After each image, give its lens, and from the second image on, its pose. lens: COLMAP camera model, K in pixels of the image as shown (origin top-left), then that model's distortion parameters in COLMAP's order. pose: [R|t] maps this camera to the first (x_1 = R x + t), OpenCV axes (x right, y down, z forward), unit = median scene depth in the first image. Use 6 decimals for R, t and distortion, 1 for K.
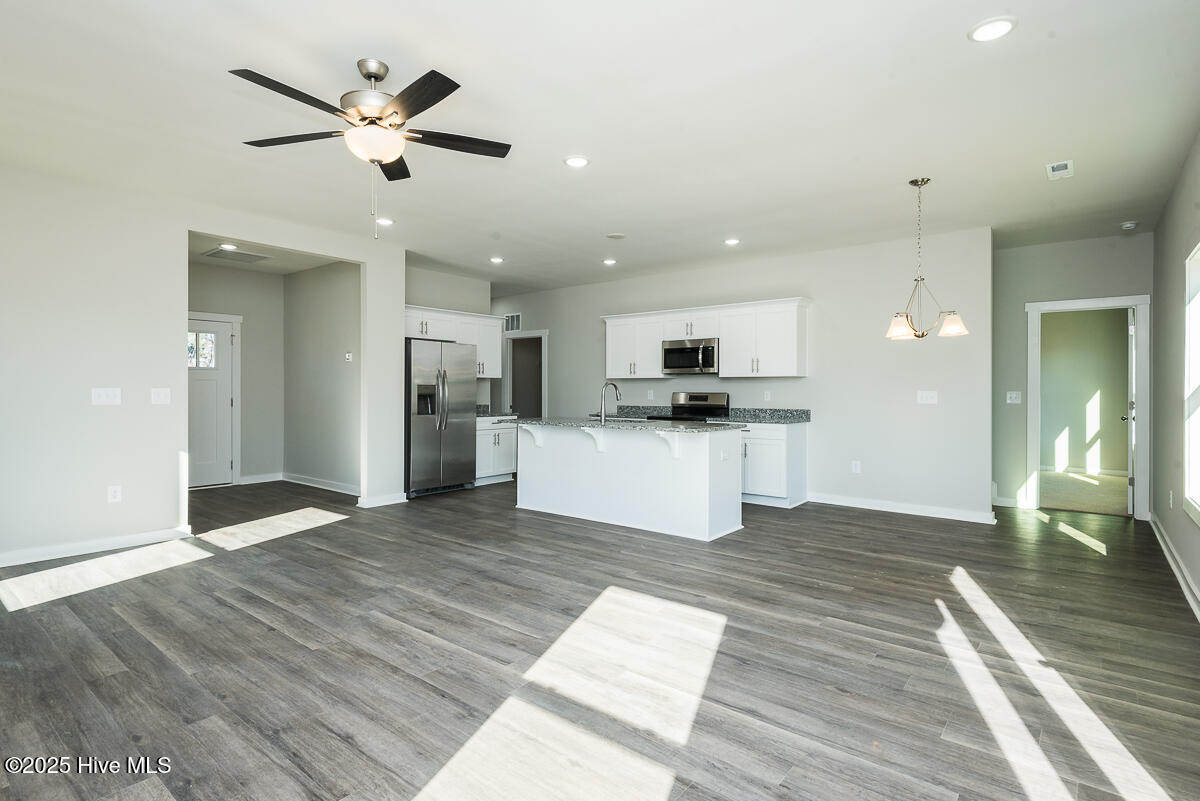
lens RADIAL K [[598.1, 0, 600.0], [0, 598.1, 400.5], [0, 0, 1]] dist [0.028652, -0.023548]
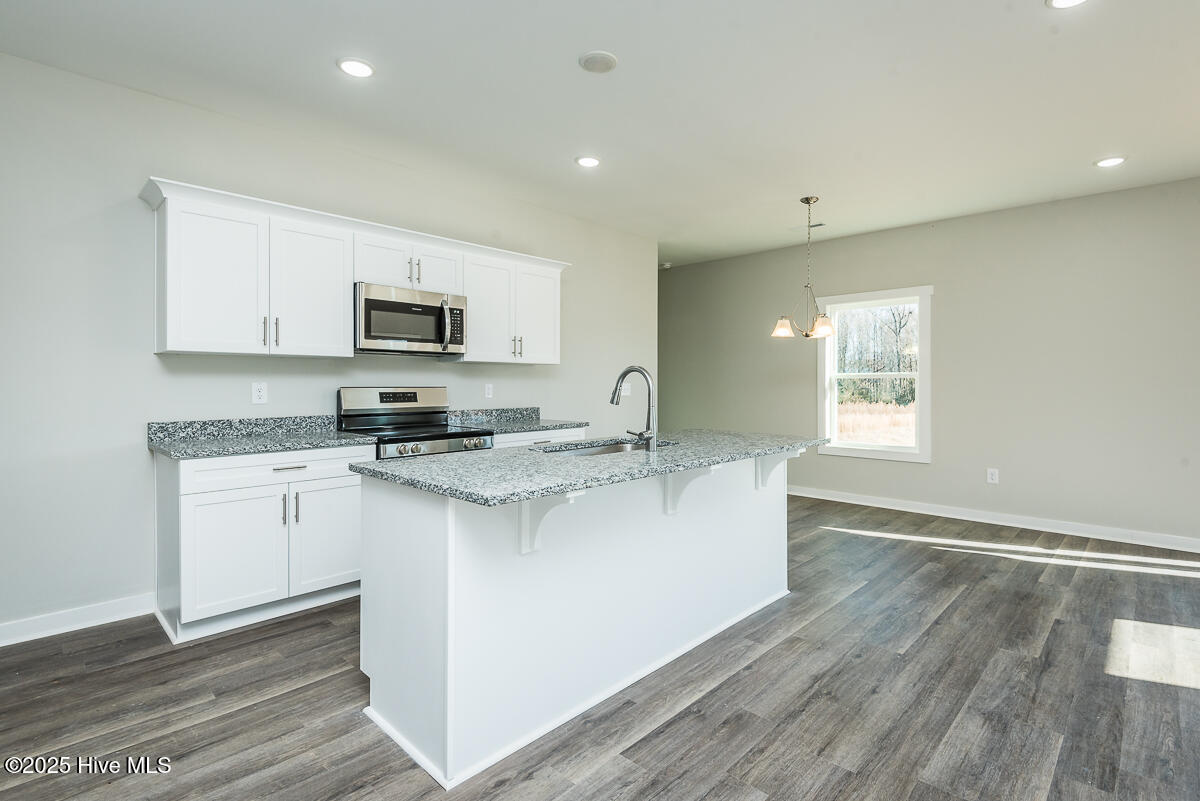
lens RADIAL K [[572.0, 0, 604.0], [0, 572.0, 385.3], [0, 0, 1]] dist [0.027631, -0.019610]
pose [[0.089701, -0.007557, 0.995940, -0.745052], [0.016535, 0.999845, 0.006097, -0.031565], [-0.995831, 0.015921, 0.089812, 1.632298]]
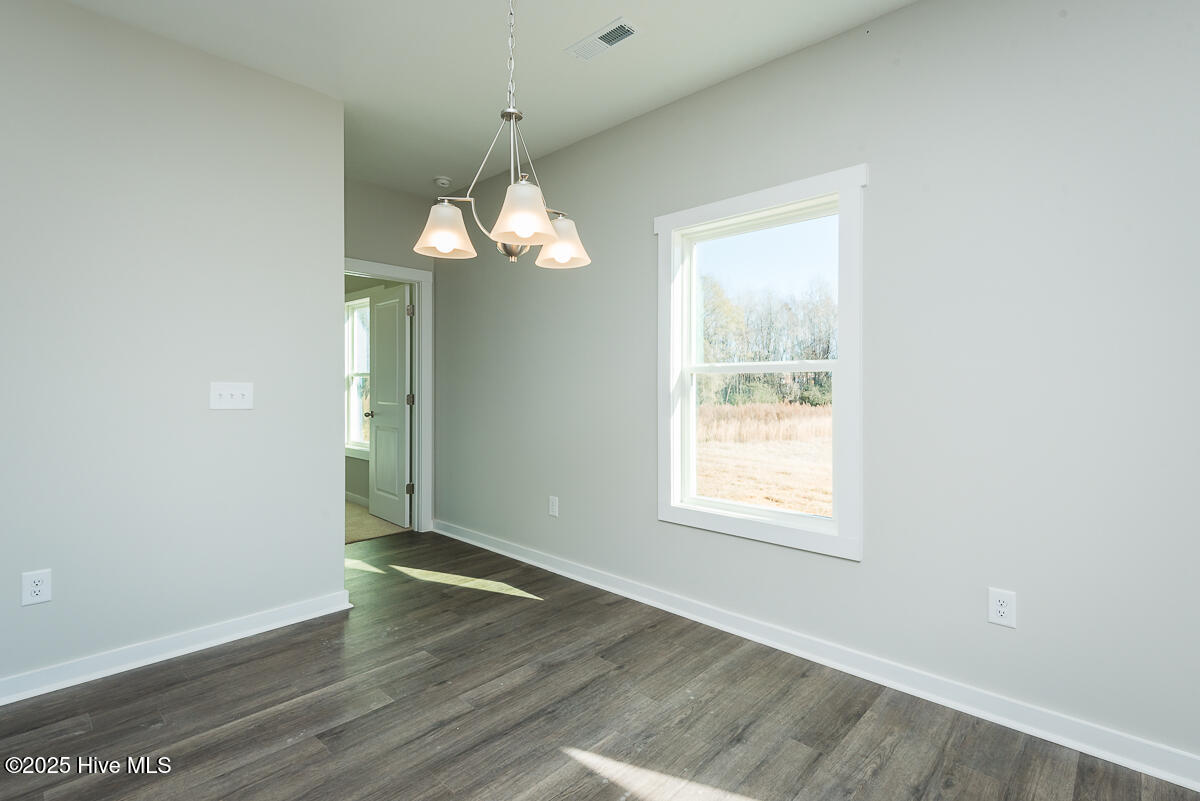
lens RADIAL K [[556.6, 0, 601.2], [0, 556.6, 384.3], [0, 0, 1]] dist [0.032117, -0.019397]
pose [[0.072987, -0.004658, 0.997322, 0.191285], [0.016786, 0.999853, 0.003441, -0.017956], [-0.997192, 0.016490, 0.073054, 1.152361]]
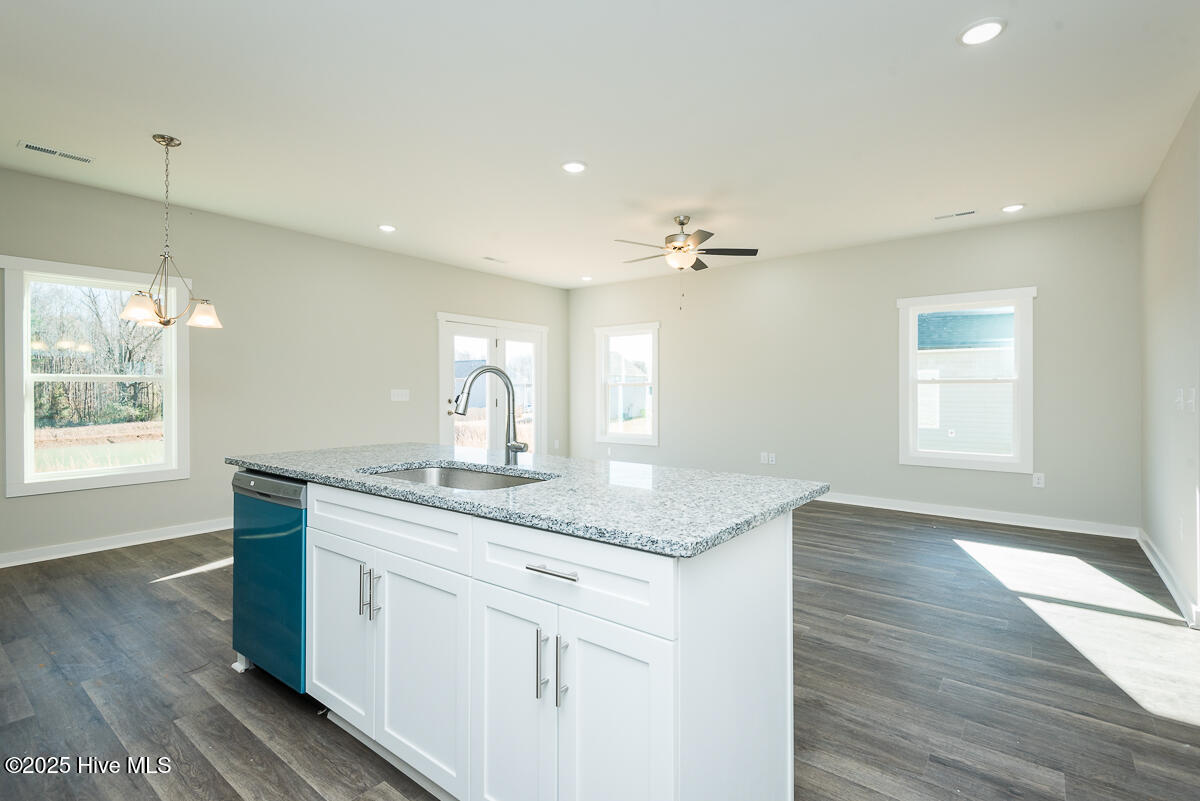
lens RADIAL K [[556.6, 0, 601.2], [0, 556.6, 384.3], [0, 0, 1]] dist [0.032117, -0.019397]
pose [[-0.999918, -0.004169, -0.012088, -0.086967], [-0.004271, 0.999955, 0.008442, -0.040479], [0.012052, 0.008493, -0.999891, 2.282898]]
